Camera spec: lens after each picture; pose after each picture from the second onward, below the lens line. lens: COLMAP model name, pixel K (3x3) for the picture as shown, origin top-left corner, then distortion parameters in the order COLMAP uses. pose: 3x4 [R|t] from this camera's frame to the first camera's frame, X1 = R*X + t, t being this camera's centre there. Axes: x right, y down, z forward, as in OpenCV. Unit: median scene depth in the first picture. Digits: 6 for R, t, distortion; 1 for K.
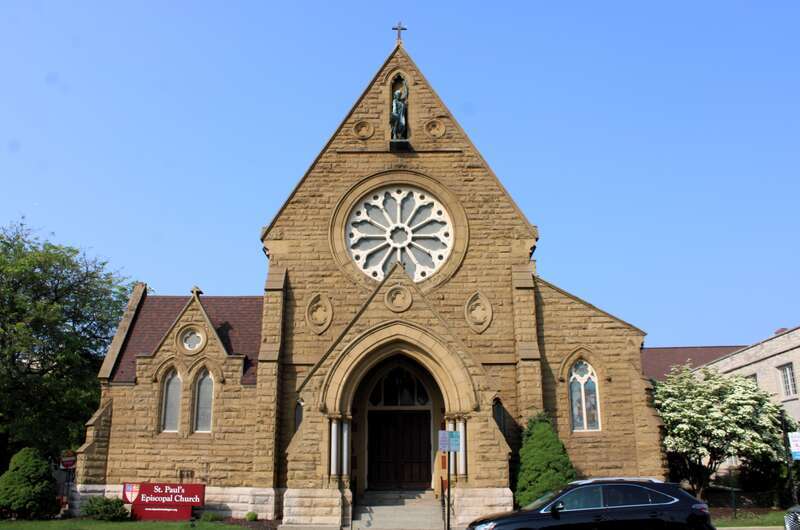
lens RADIAL K [[641.2, 0, 400.0], [0, 641.2, 265.0], [0, 0, 1]] dist [-0.046942, 0.006348]
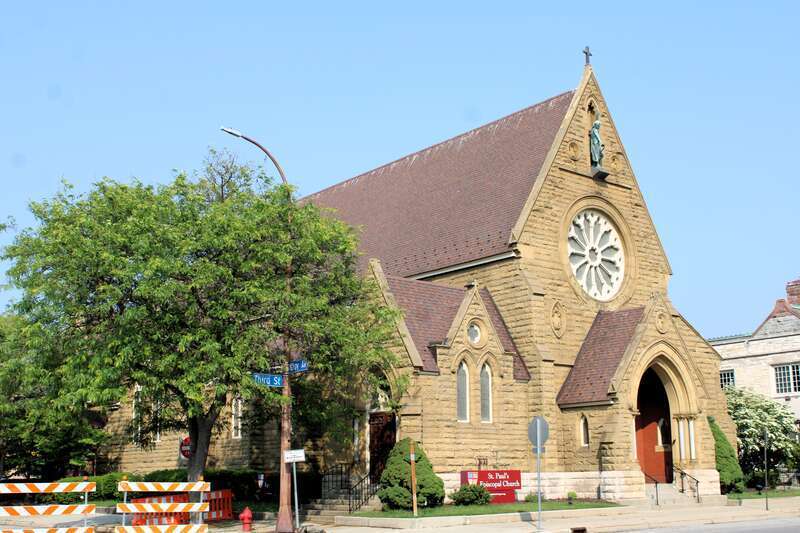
lens RADIAL K [[952.7, 0, 400.0], [0, 952.7, 266.5], [0, 0, 1]] dist [0.146393, 0.004997]
pose [[0.733336, 0.123034, 0.668641, -1.401430], [-0.190674, 0.981238, 0.028568, -0.009377], [-0.652581, -0.148443, 0.743036, -0.047135]]
